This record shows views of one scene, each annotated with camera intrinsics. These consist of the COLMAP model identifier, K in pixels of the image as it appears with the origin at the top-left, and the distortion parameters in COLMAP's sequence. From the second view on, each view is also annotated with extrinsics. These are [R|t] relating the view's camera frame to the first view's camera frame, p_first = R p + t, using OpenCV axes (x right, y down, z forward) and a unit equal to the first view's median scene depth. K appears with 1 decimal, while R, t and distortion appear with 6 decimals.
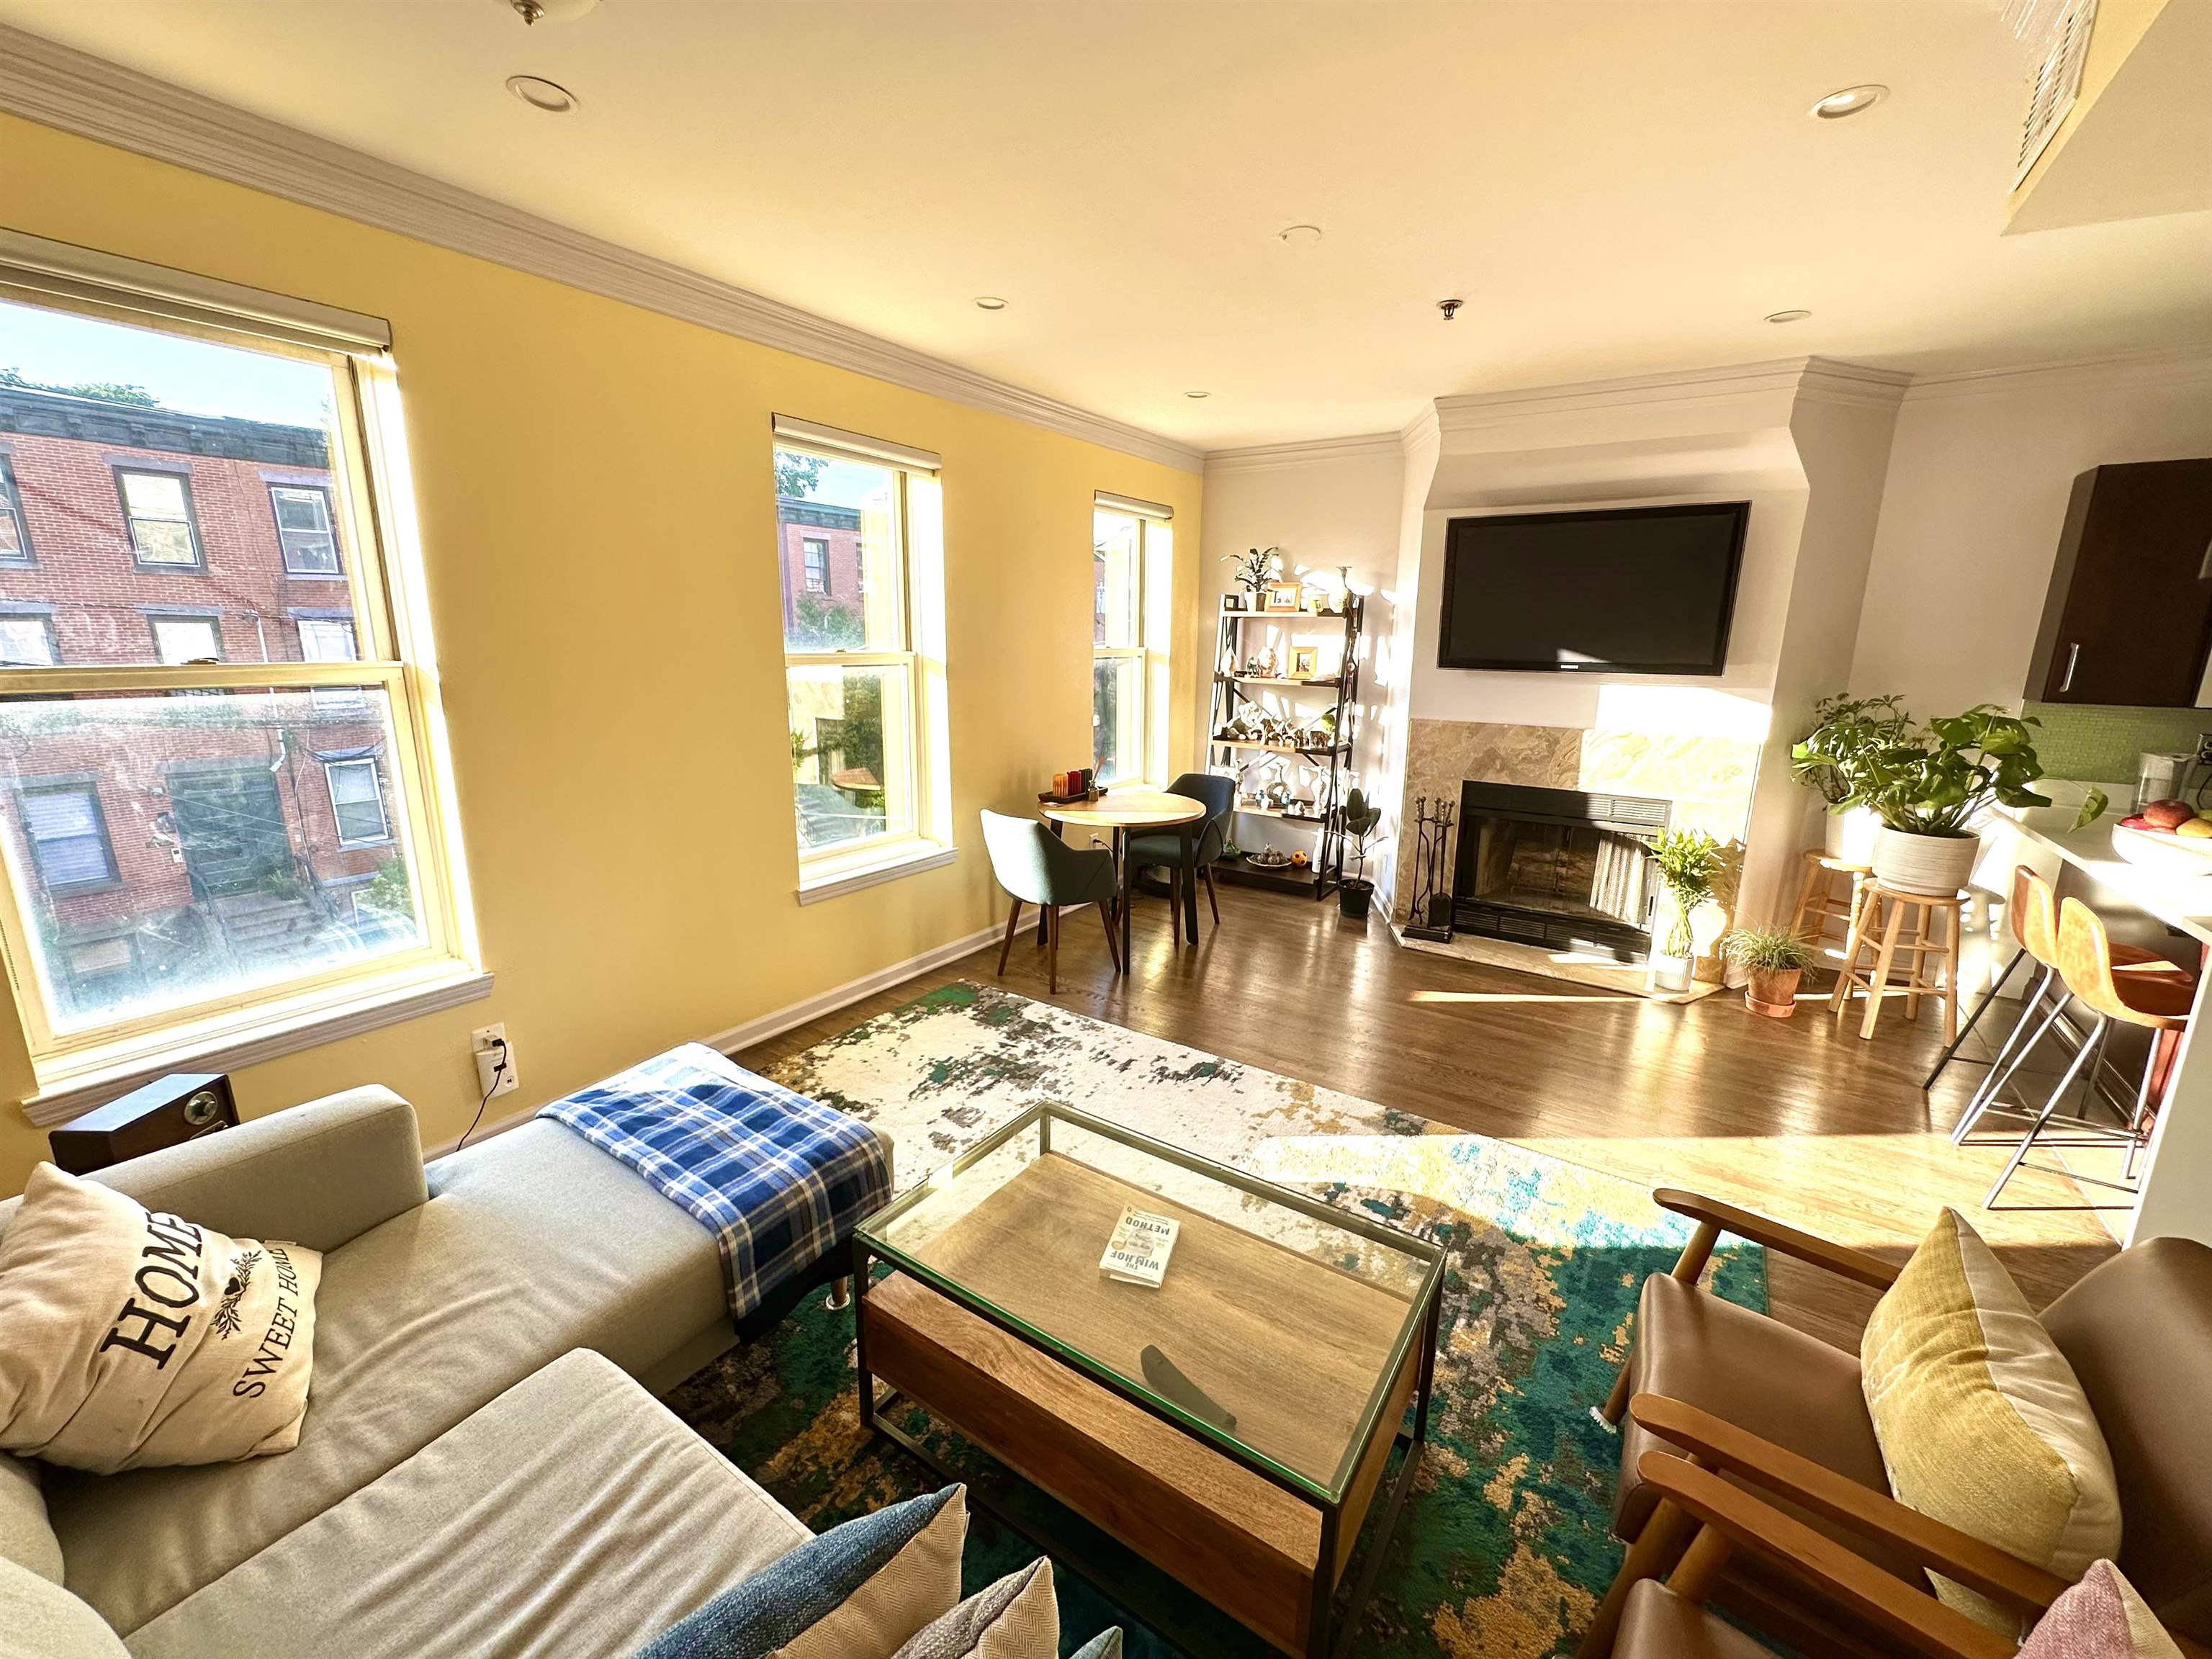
lens RADIAL K [[894.2, 0, 1108.4], [0, 894.2, 833.1], [0, 0, 1]] dist [0.002783, 0.000053]
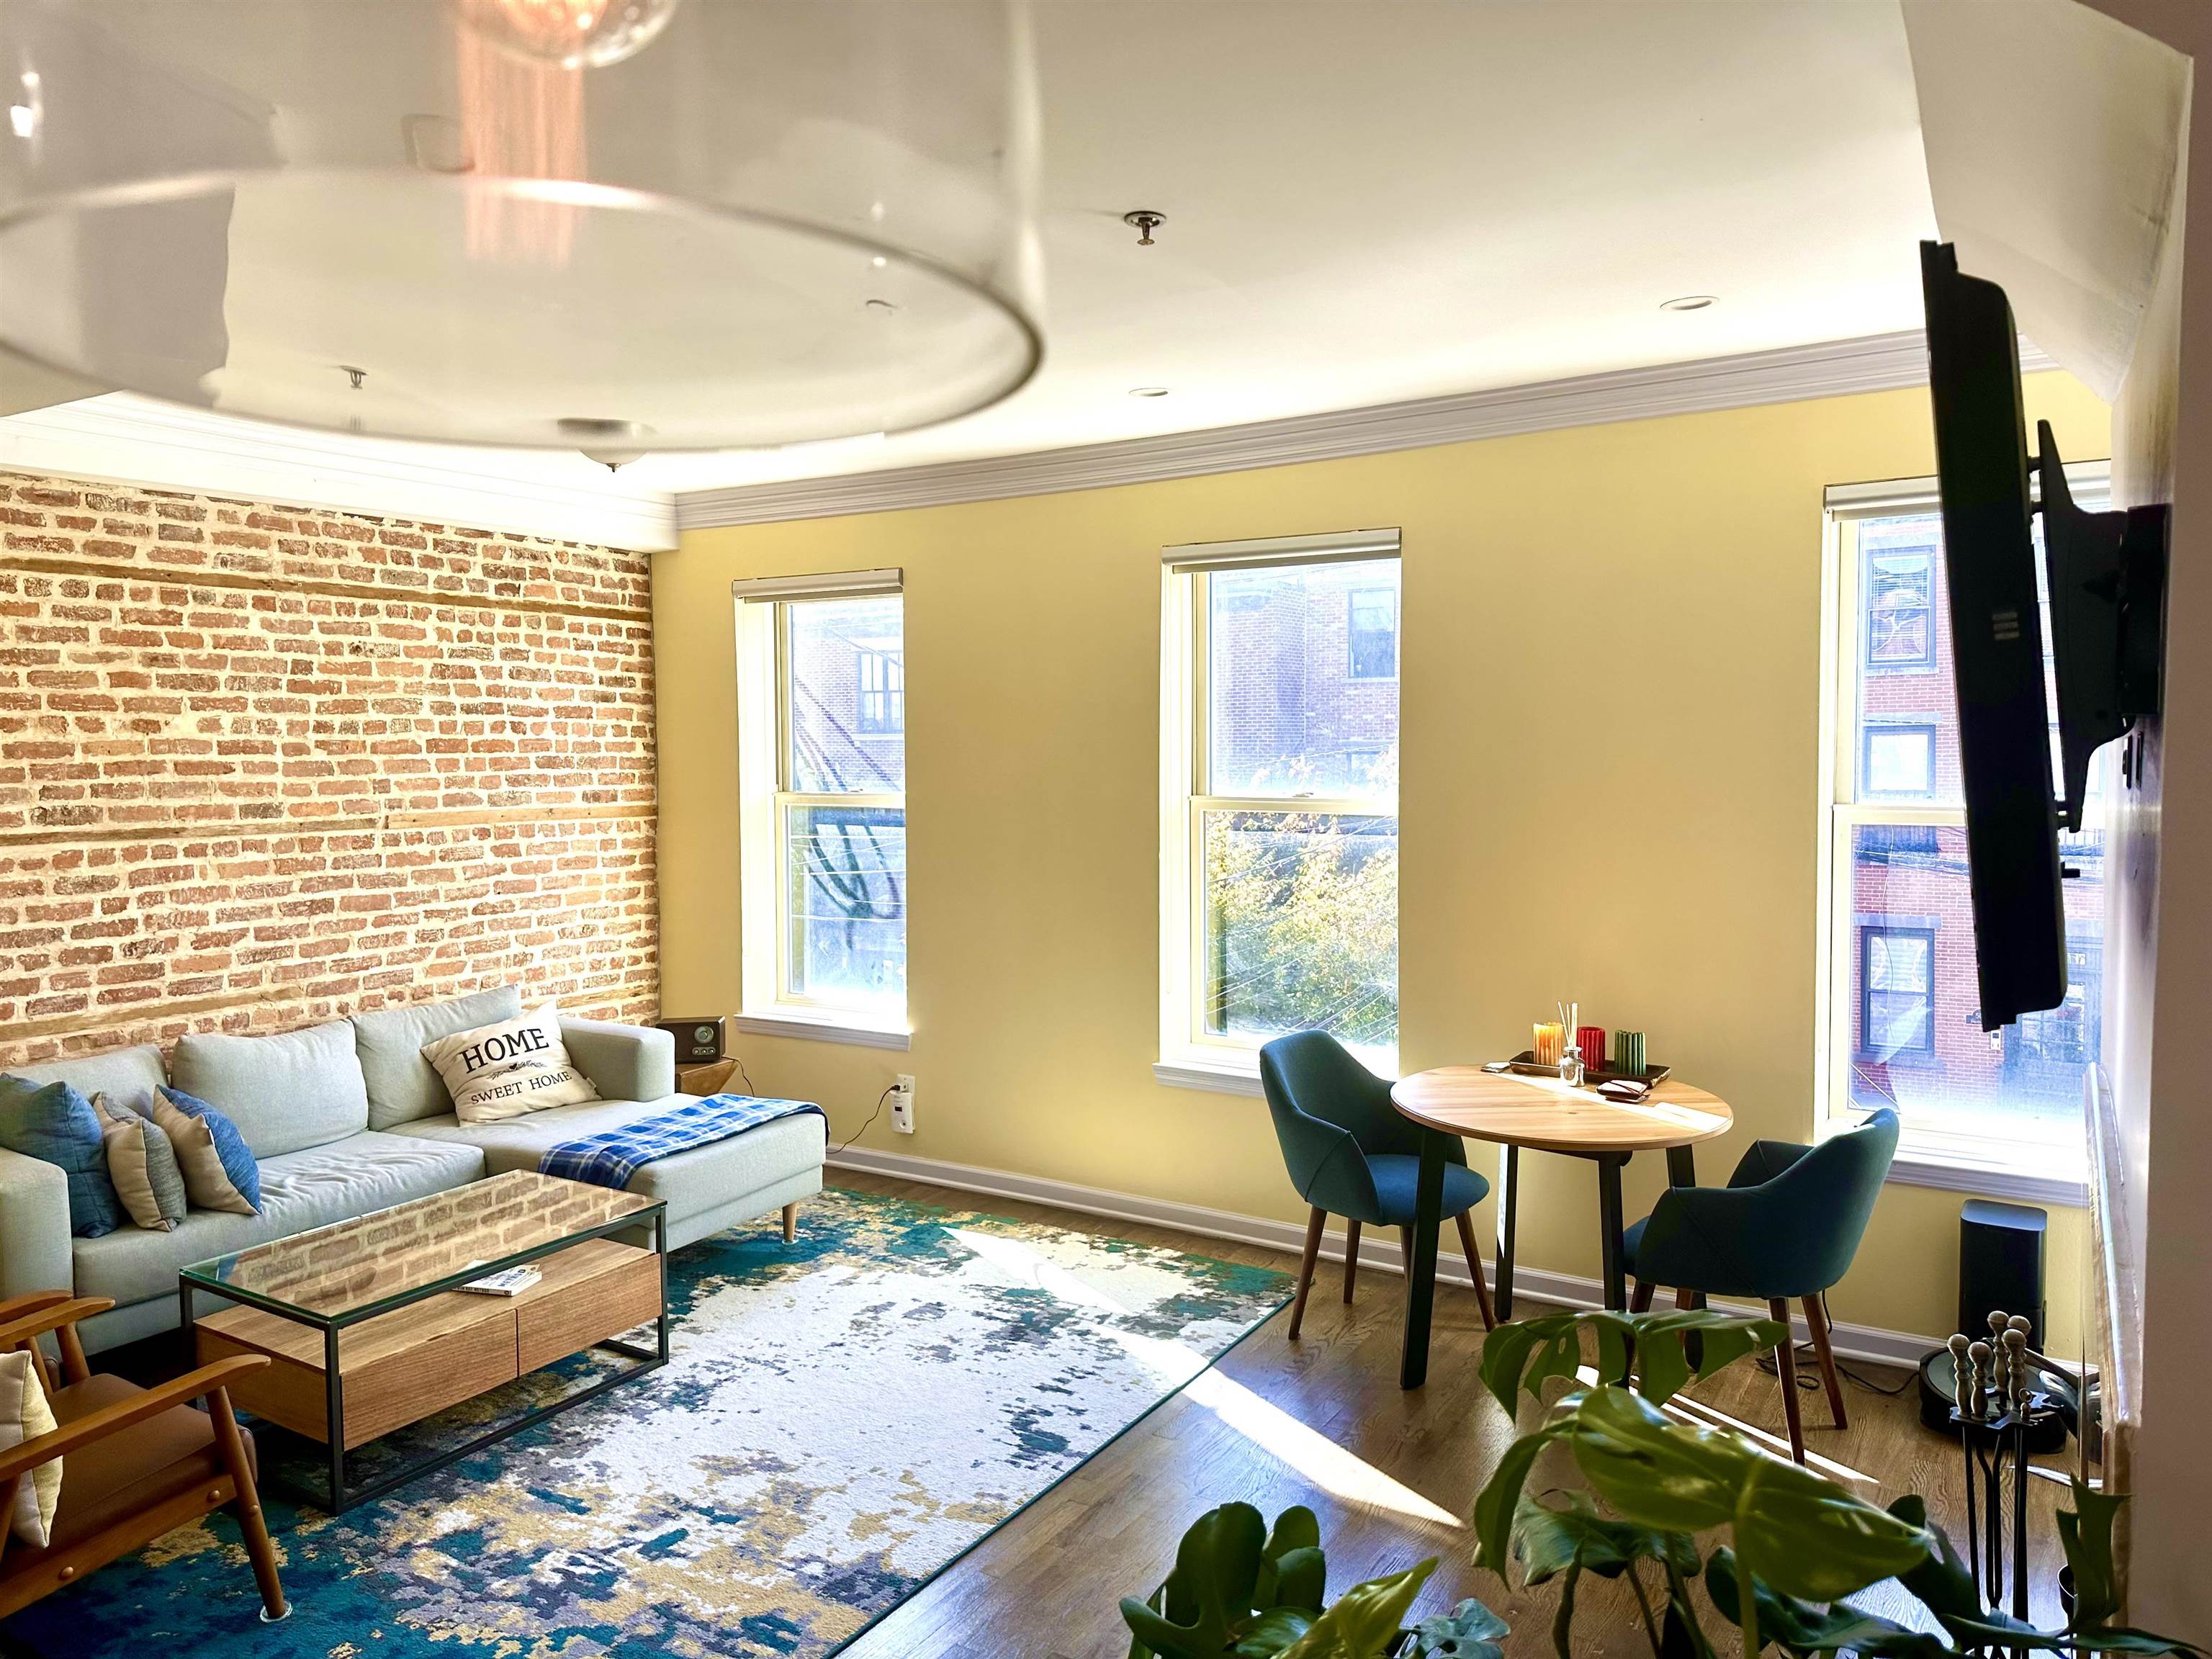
lens RADIAL K [[1535.2, 0, 1110.4], [0, 1535.2, 825.3], [0, 0, 1]] dist [0.001450, -0.000181]
pose [[0.042096, 0.053568, -0.997677, 1.203854], [-0.210348, 0.976656, 0.043563, -0.235805], [0.976720, 0.208025, 0.052381, 0.888396]]
